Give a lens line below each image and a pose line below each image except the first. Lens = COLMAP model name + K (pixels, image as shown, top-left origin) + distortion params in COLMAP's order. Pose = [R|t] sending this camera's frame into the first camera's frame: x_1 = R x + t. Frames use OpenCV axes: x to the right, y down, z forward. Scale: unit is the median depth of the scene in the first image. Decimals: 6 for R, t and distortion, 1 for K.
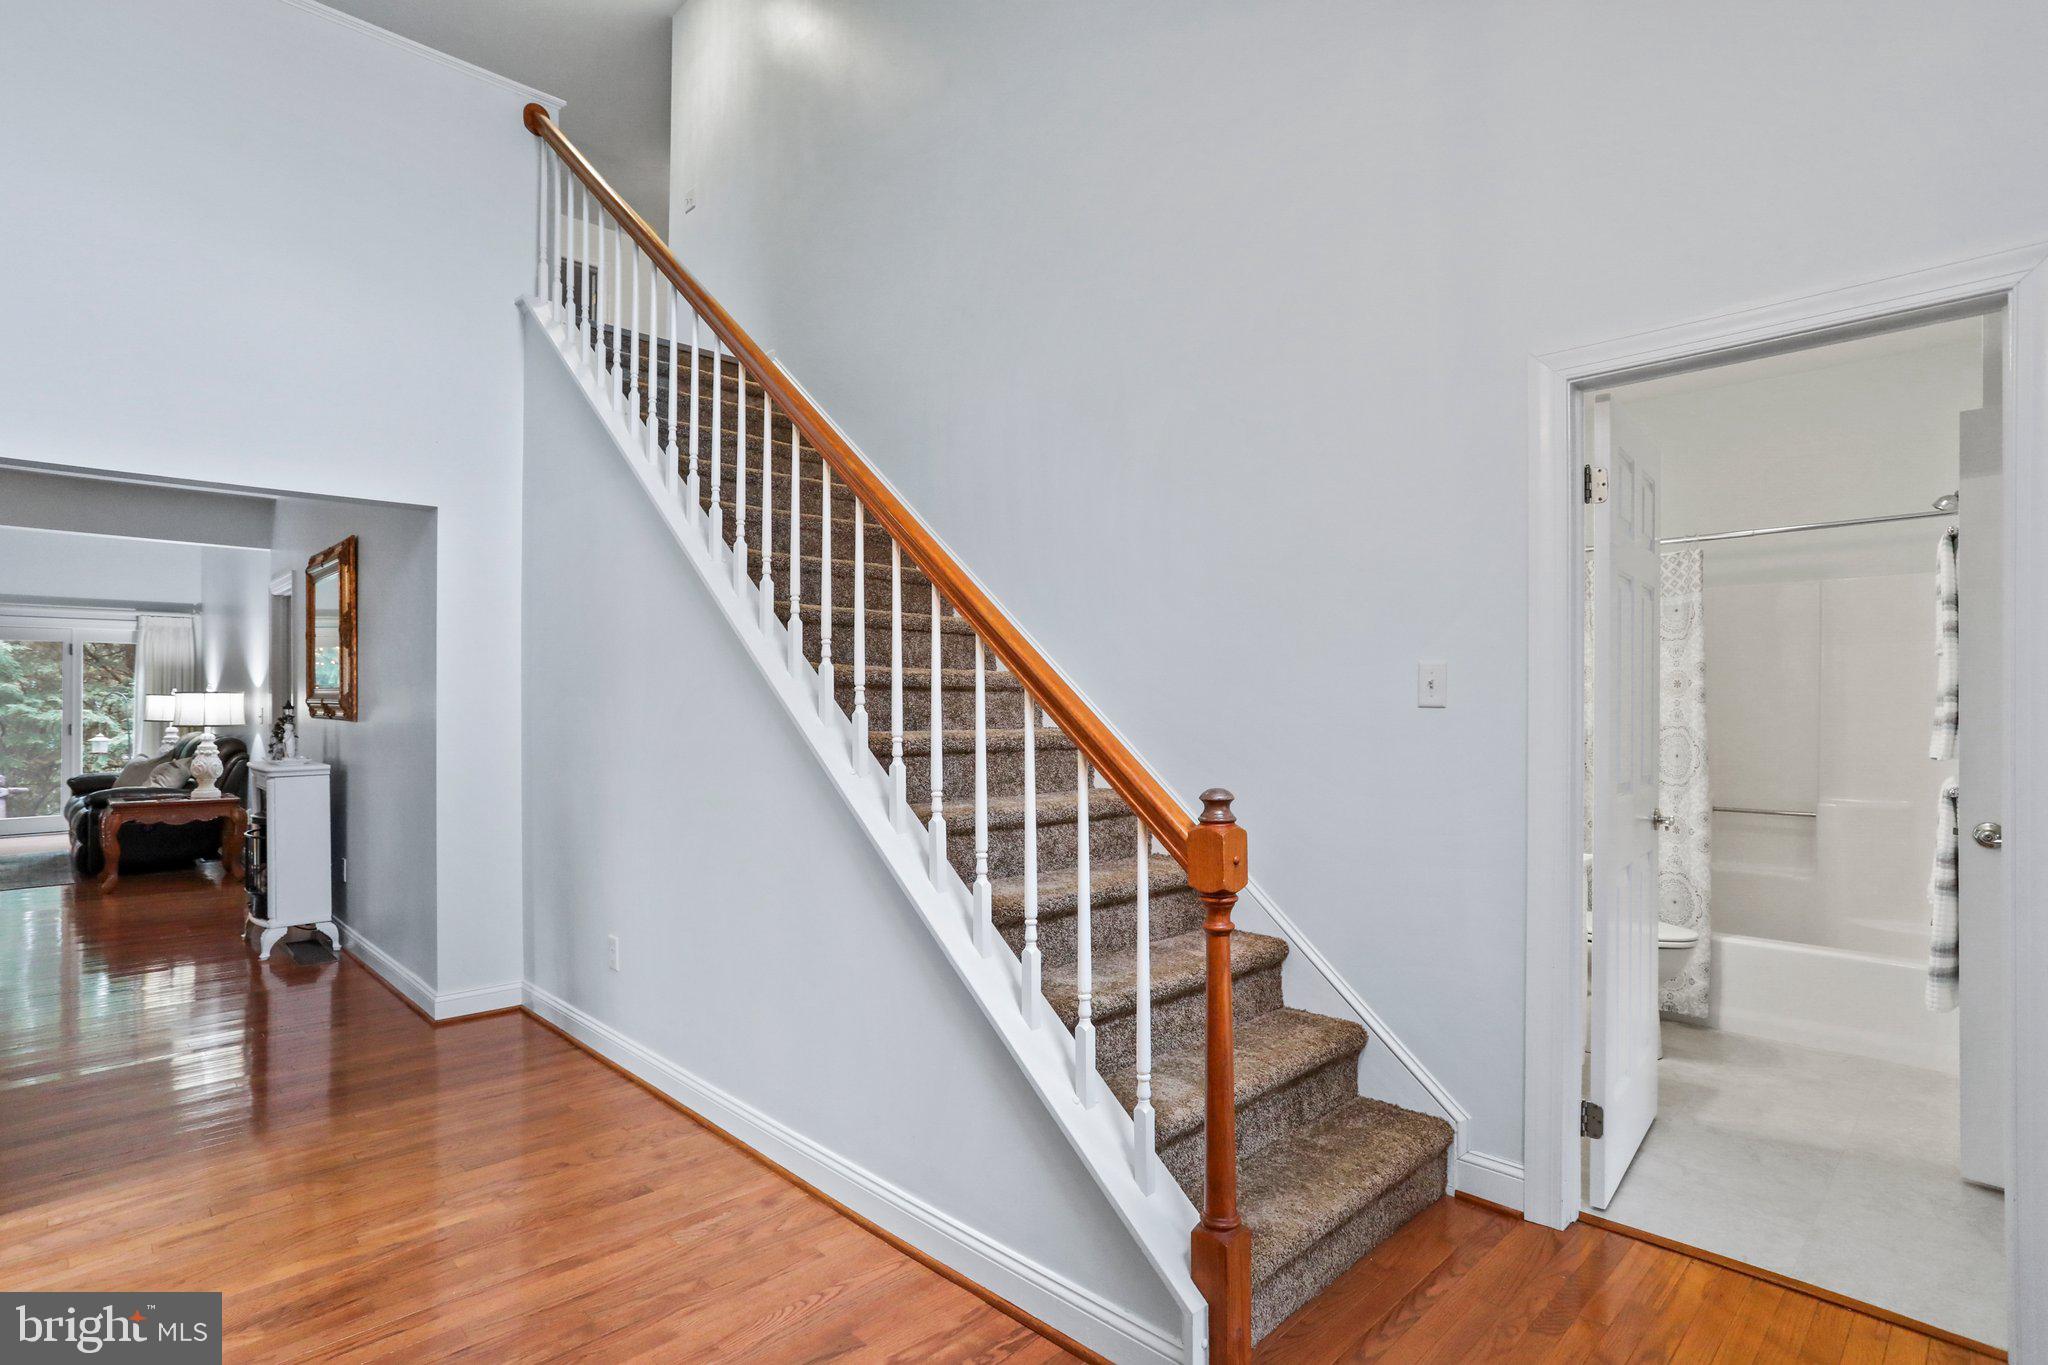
lens RADIAL K [[1006.9, 0, 1030.2], [0, 1006.9, 697.4], [0, 0, 1]] dist [-0.001227, 0.000701]
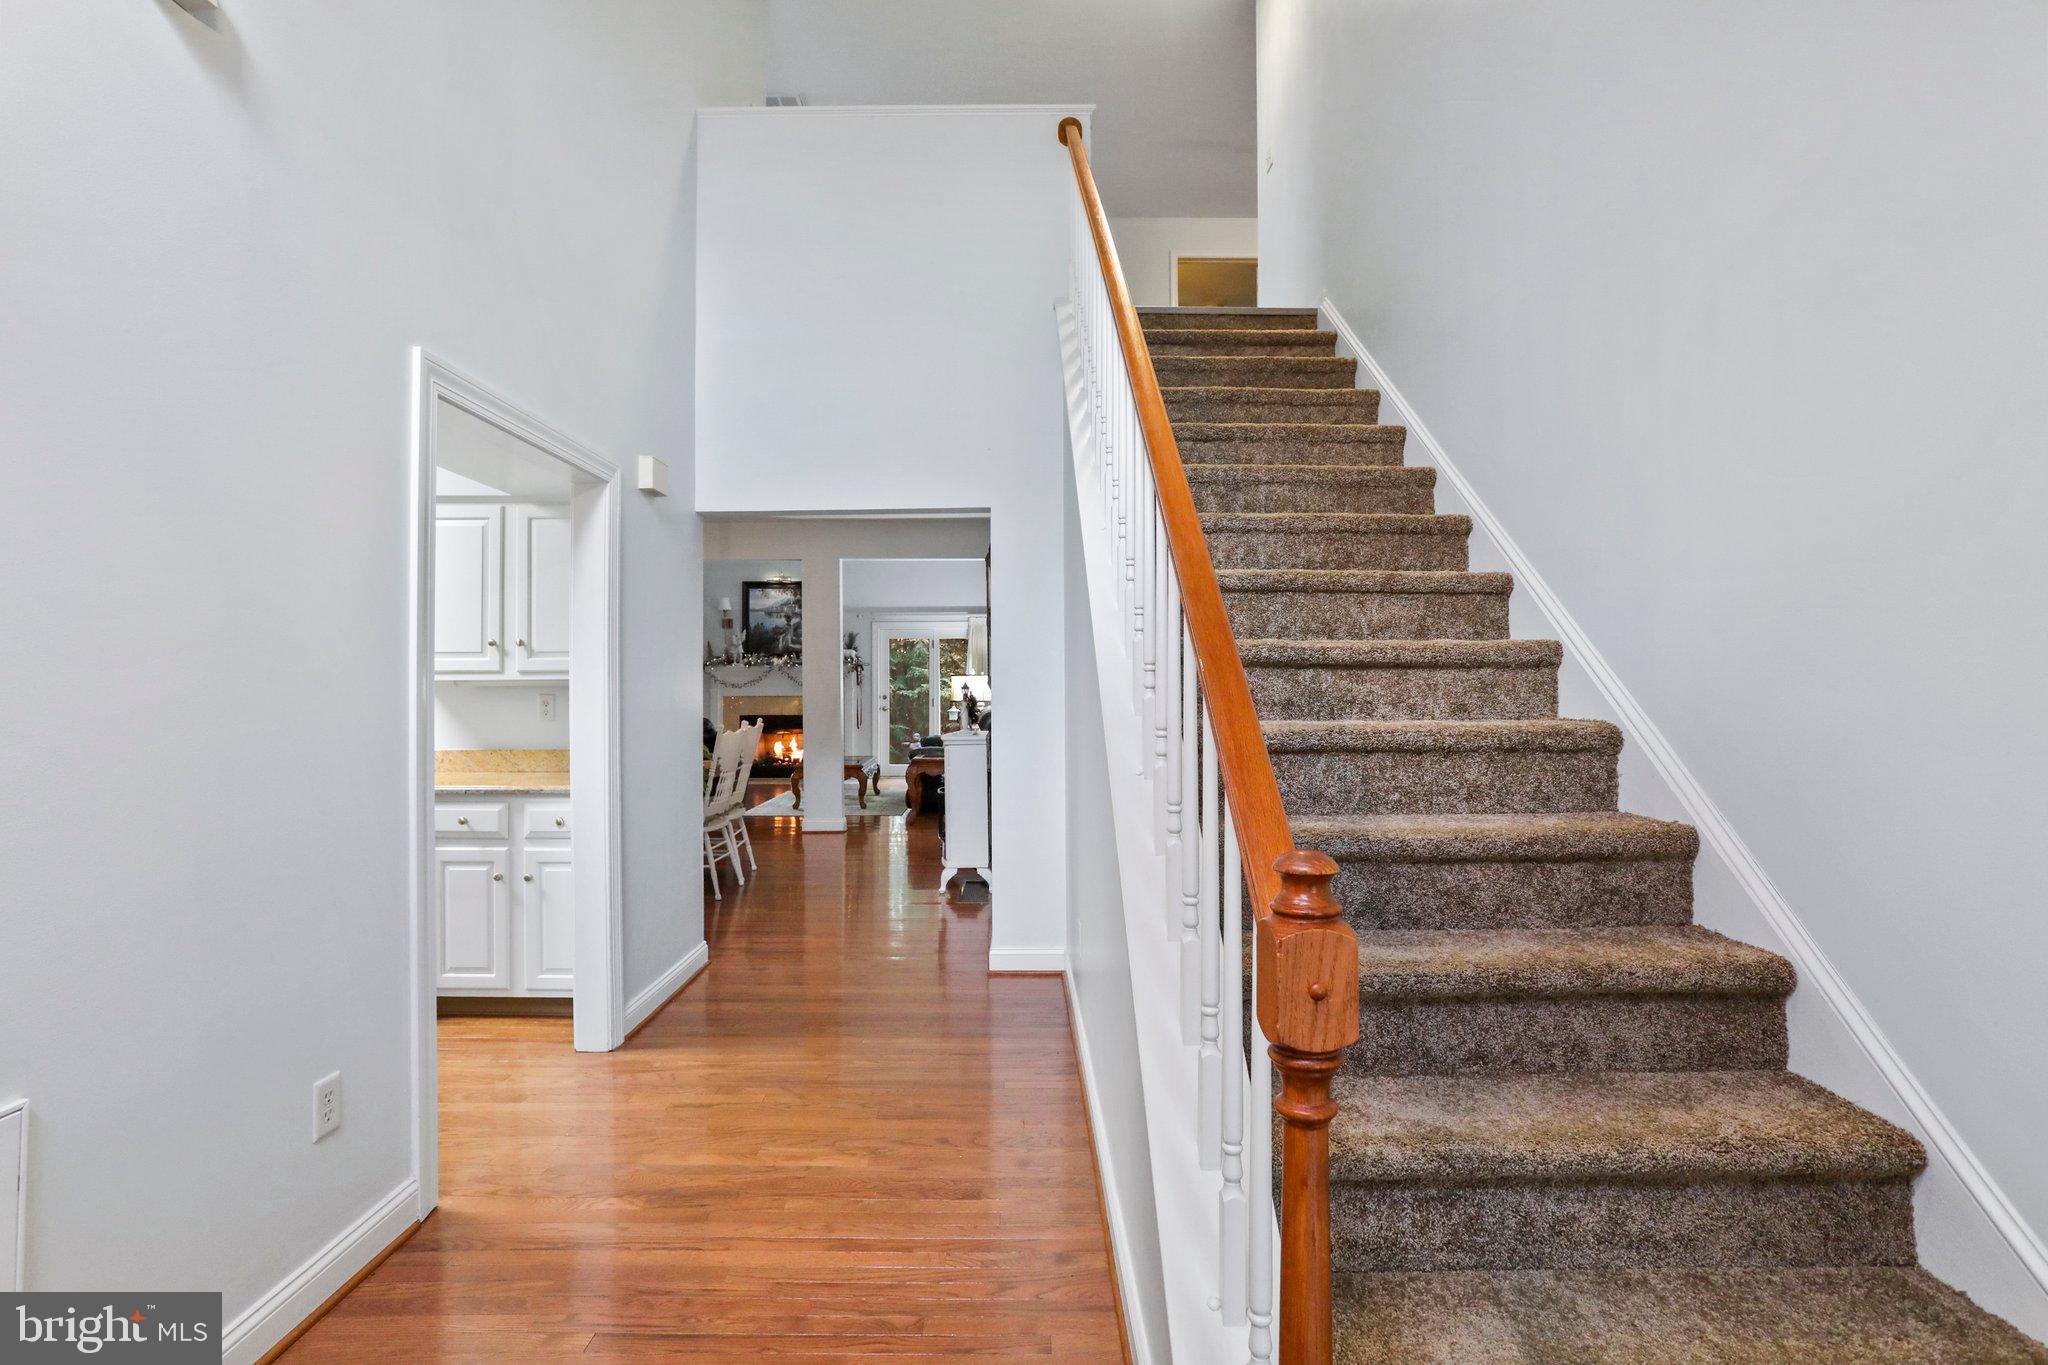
lens RADIAL K [[1002.6, 0, 1027.3], [0, 1002.6, 675.4], [0, 0, 1]] dist [-0.074062, 0.045860]
pose [[0.729111, -0.006708, -0.684362, 0.272447], [0.005889, 0.999976, -0.003528, 0.001149], [0.684370, -0.001458, 0.729133, 0.327494]]
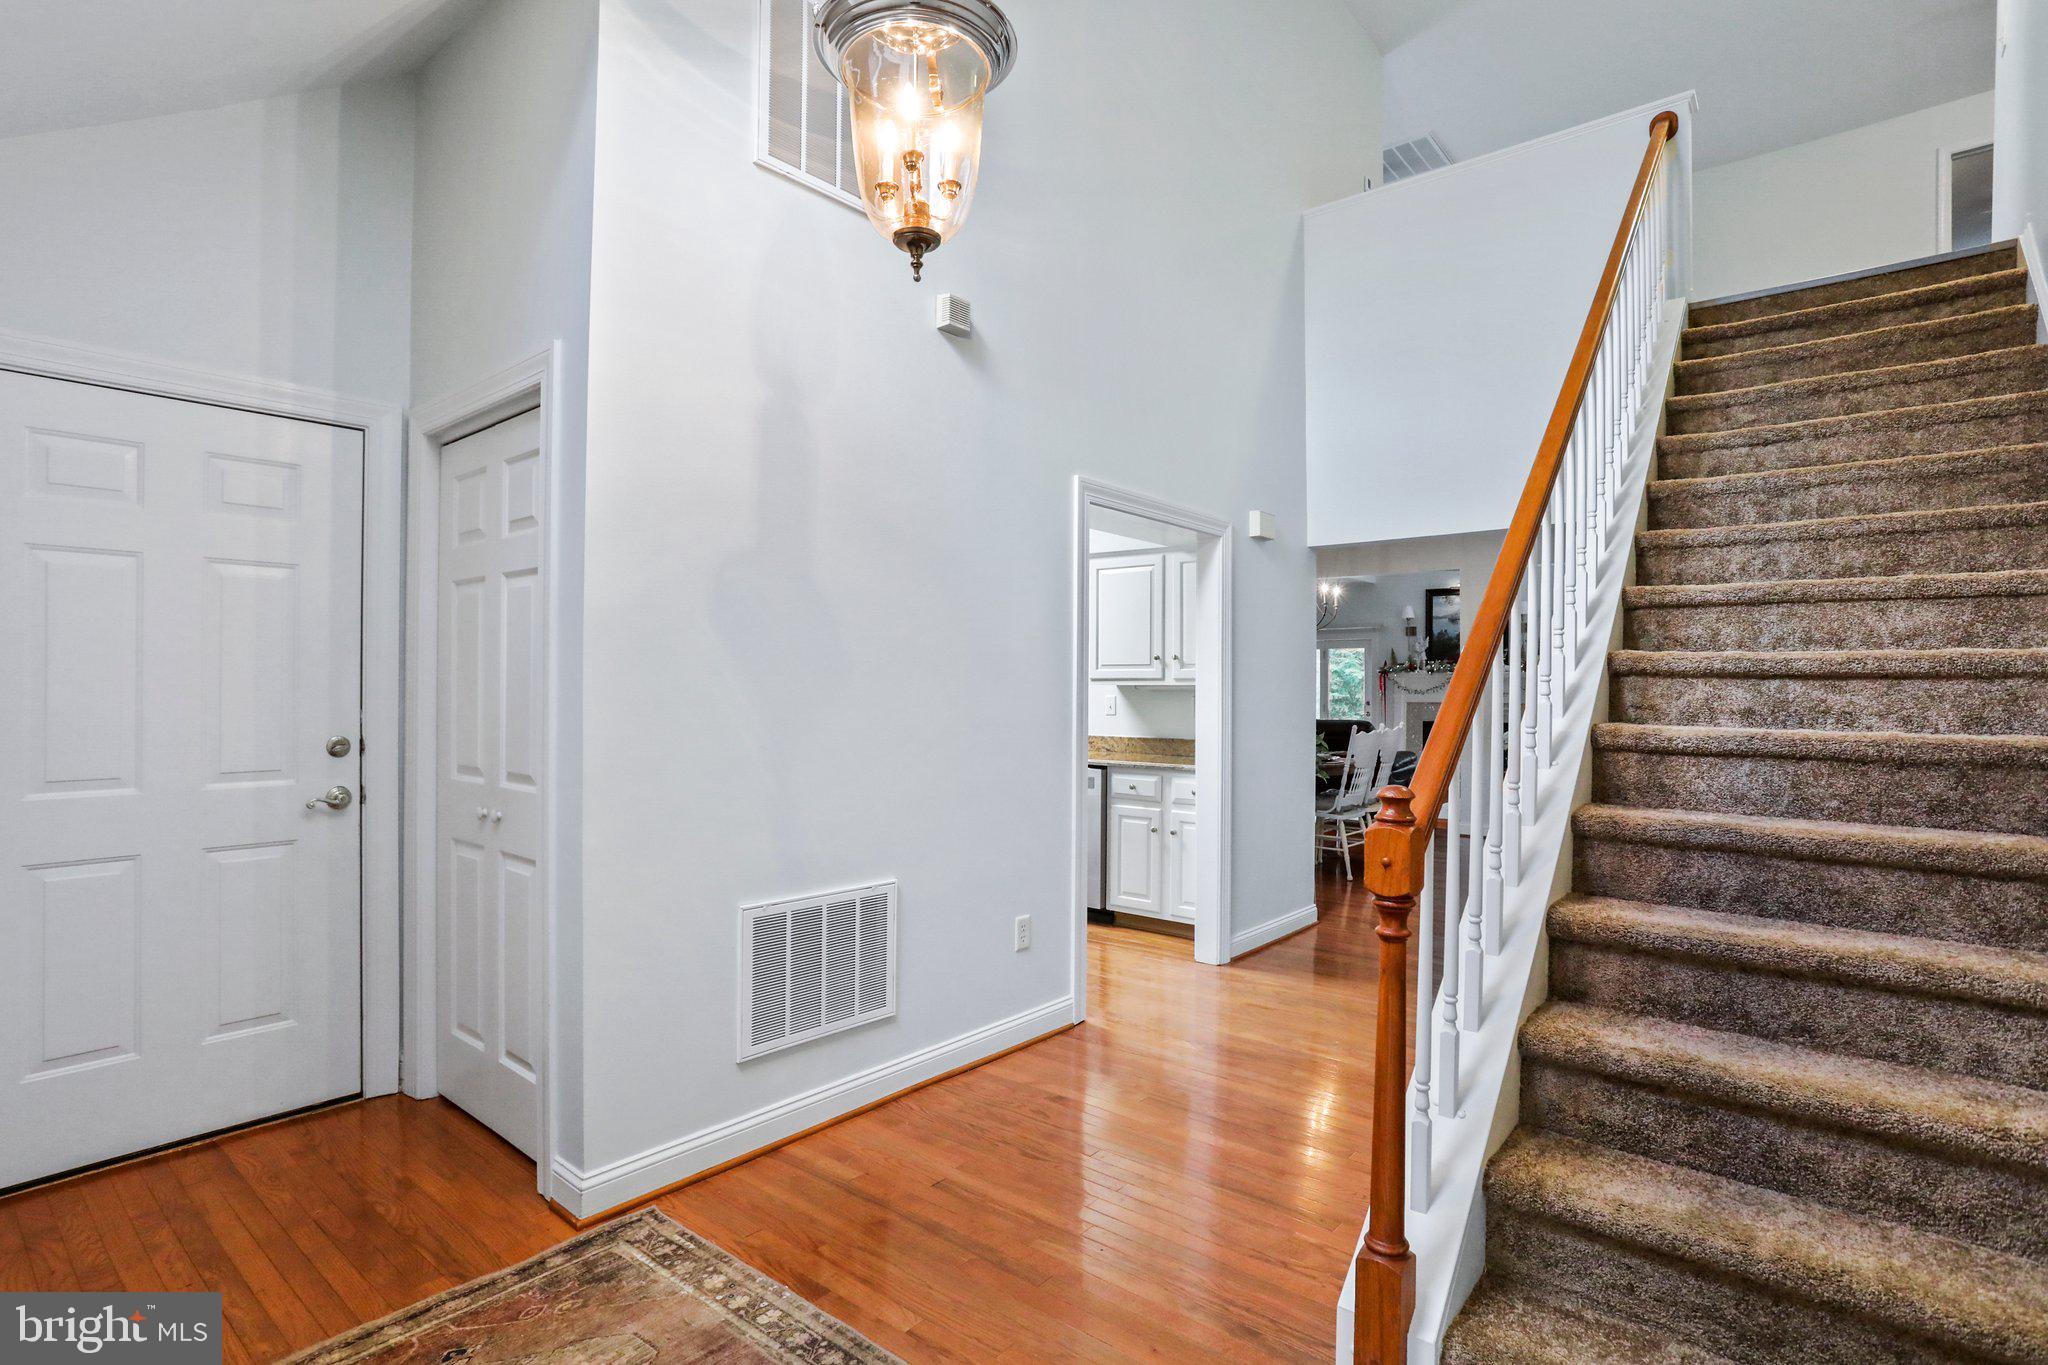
lens RADIAL K [[1006.9, 0, 1030.2], [0, 1006.9, 697.4], [0, 0, 1]] dist [-0.001227, 0.000701]
pose [[0.126847, 0.010879, -0.991863, 0.661430], [-0.001268, 0.999941, 0.010805, 0.001141], [0.991921, -0.000113, 0.126853, 0.344521]]
